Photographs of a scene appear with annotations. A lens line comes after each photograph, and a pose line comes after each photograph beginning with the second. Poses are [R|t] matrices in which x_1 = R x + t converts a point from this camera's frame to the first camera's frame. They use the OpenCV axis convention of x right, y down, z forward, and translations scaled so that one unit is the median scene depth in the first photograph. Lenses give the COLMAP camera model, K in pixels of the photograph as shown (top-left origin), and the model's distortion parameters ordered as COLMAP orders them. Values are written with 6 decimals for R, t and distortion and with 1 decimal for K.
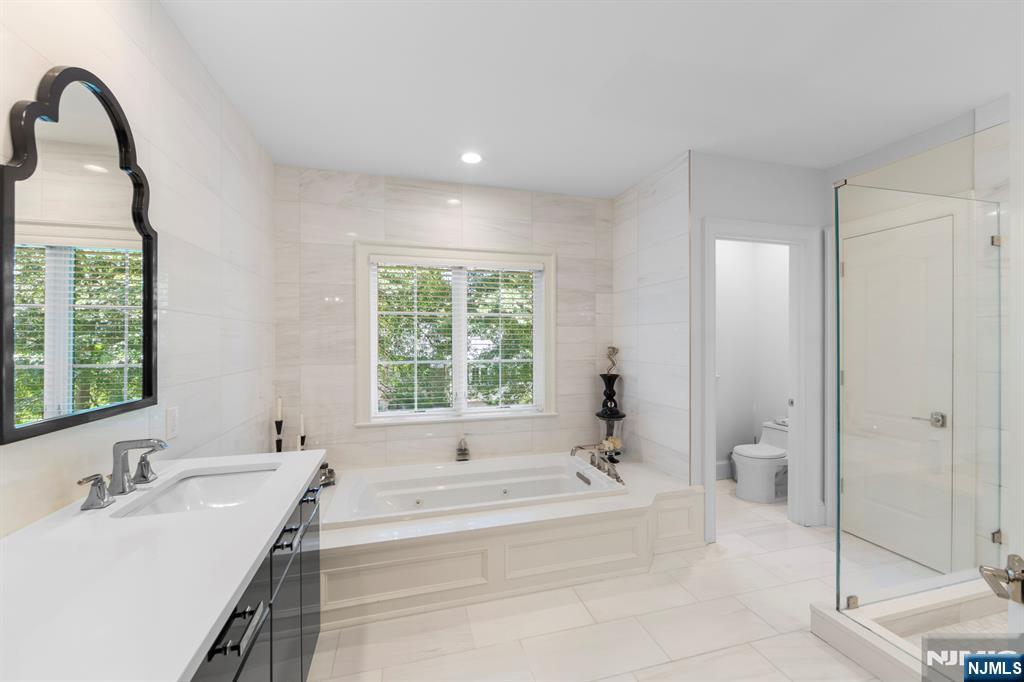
lens RADIAL K [[406.6, 0, 511.2], [0, 406.6, 339.1], [0, 0, 1]] dist [-0.001218, -0.000089]
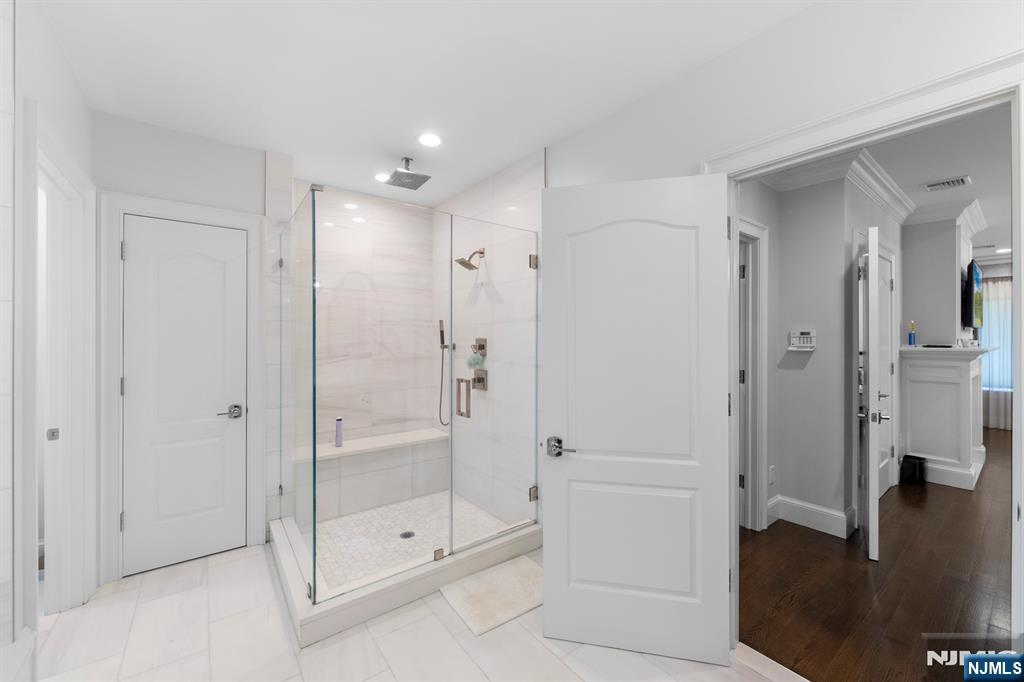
lens RADIAL K [[406.6, 0, 514.0], [0, 406.6, 341.5], [0, 0, 1]] dist [-0.001218, -0.000089]
pose [[-0.374081, -0.004716, 0.927384, -0.268169], [-0.003706, 0.999987, 0.003590, 0.002453], [-0.927389, -0.002094, -0.374093, 0.752507]]
